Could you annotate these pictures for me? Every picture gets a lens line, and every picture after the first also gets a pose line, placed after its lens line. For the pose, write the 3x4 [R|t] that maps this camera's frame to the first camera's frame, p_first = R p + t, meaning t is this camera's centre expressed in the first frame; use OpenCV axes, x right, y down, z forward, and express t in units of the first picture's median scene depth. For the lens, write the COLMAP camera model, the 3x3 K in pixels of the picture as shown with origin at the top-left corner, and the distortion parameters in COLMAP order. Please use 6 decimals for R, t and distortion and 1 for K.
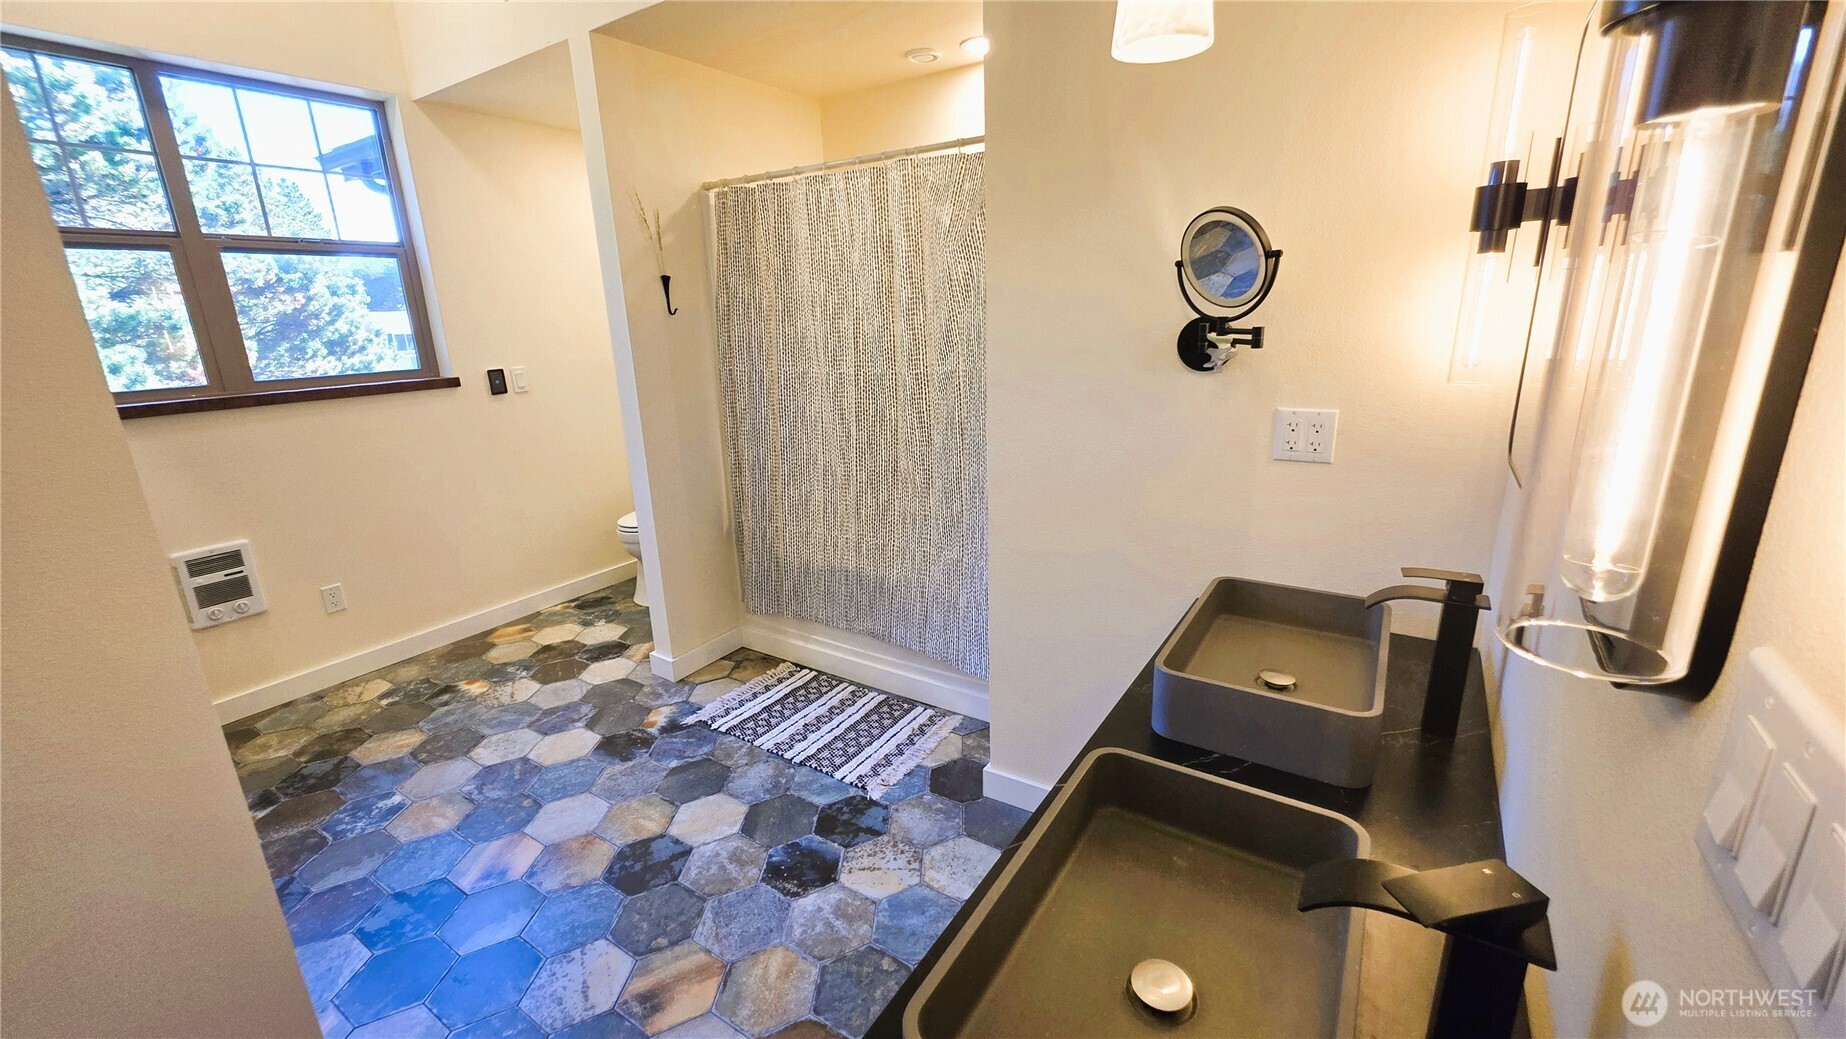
lens RADIAL K [[738.5, 0, 929.4], [0, 738.5, 517.5], [0, 0, 1]] dist [-0.002288, 0.000722]
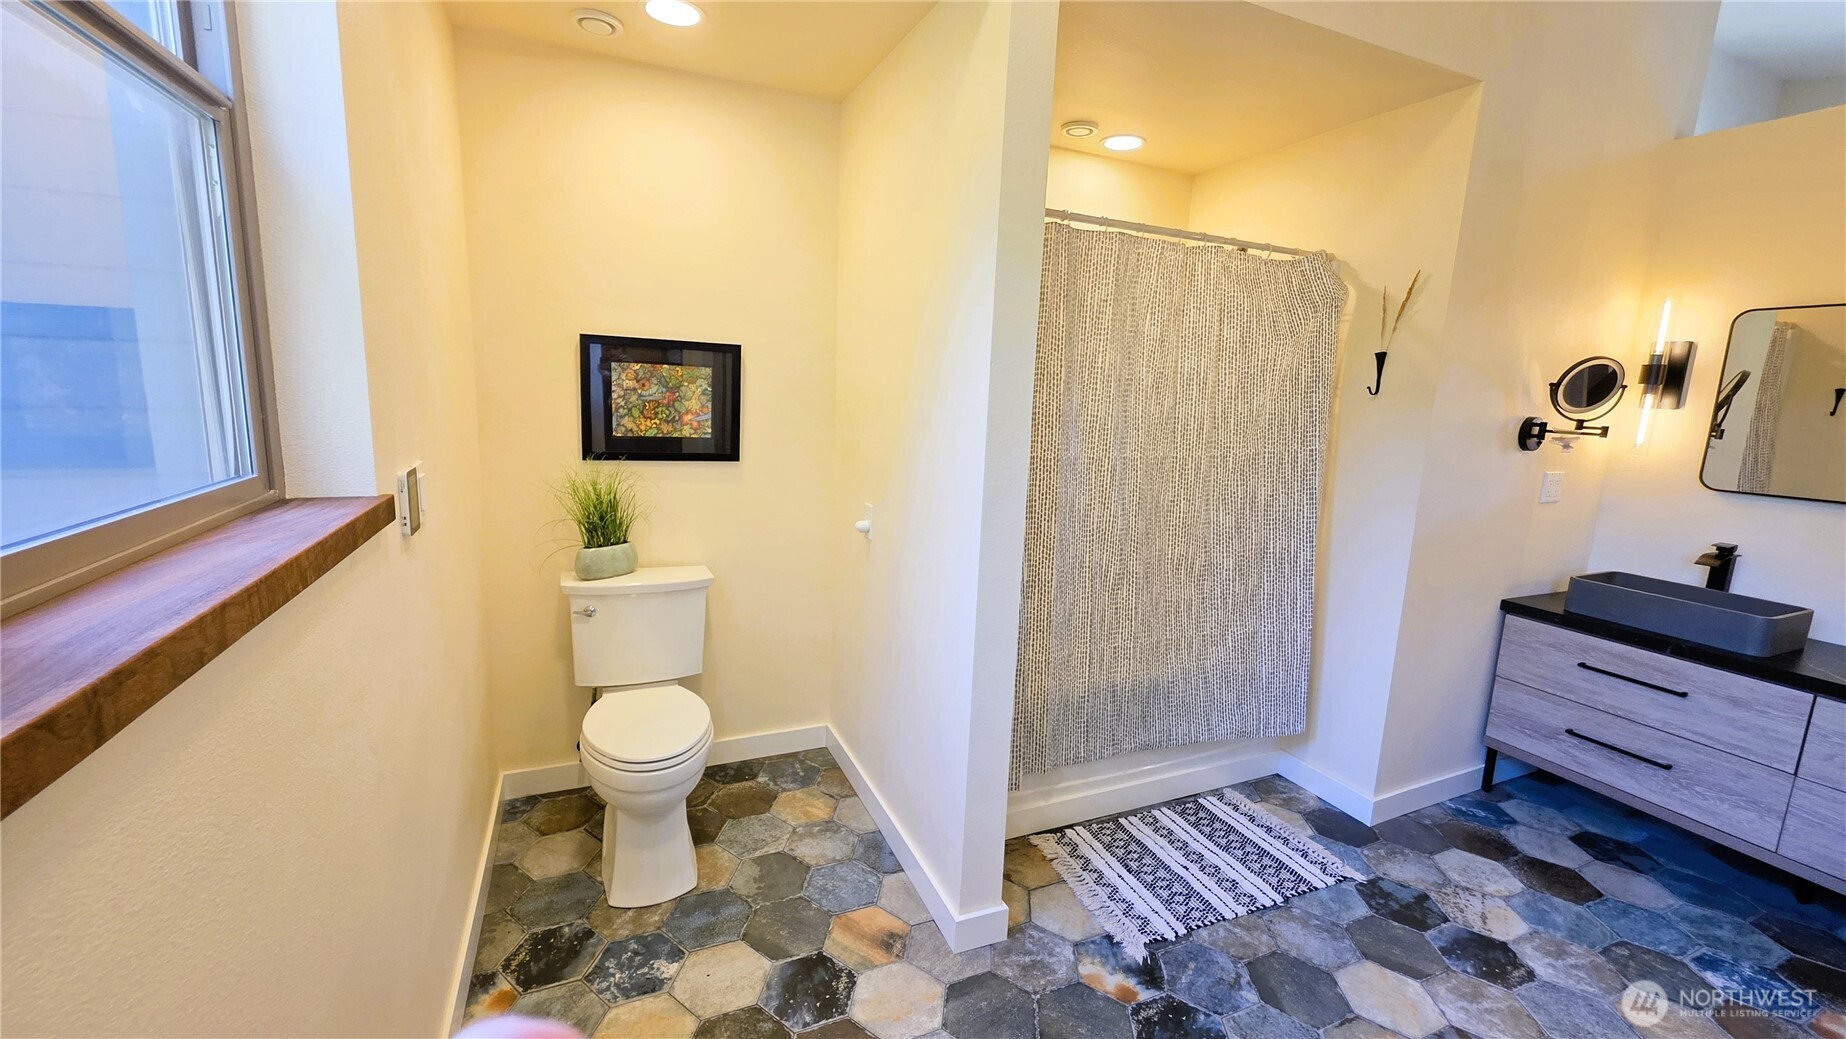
lens RADIAL K [[738.5, 0, 929.6], [0, 738.5, 511.1], [0, 0, 1]] dist [-0.002288, 0.000722]
pose [[0.542962, -0.091250, 0.834784, -1.046172], [0.169889, 0.985459, -0.002779, -0.181731], [-0.822392, 0.143330, 0.550570, 0.767763]]
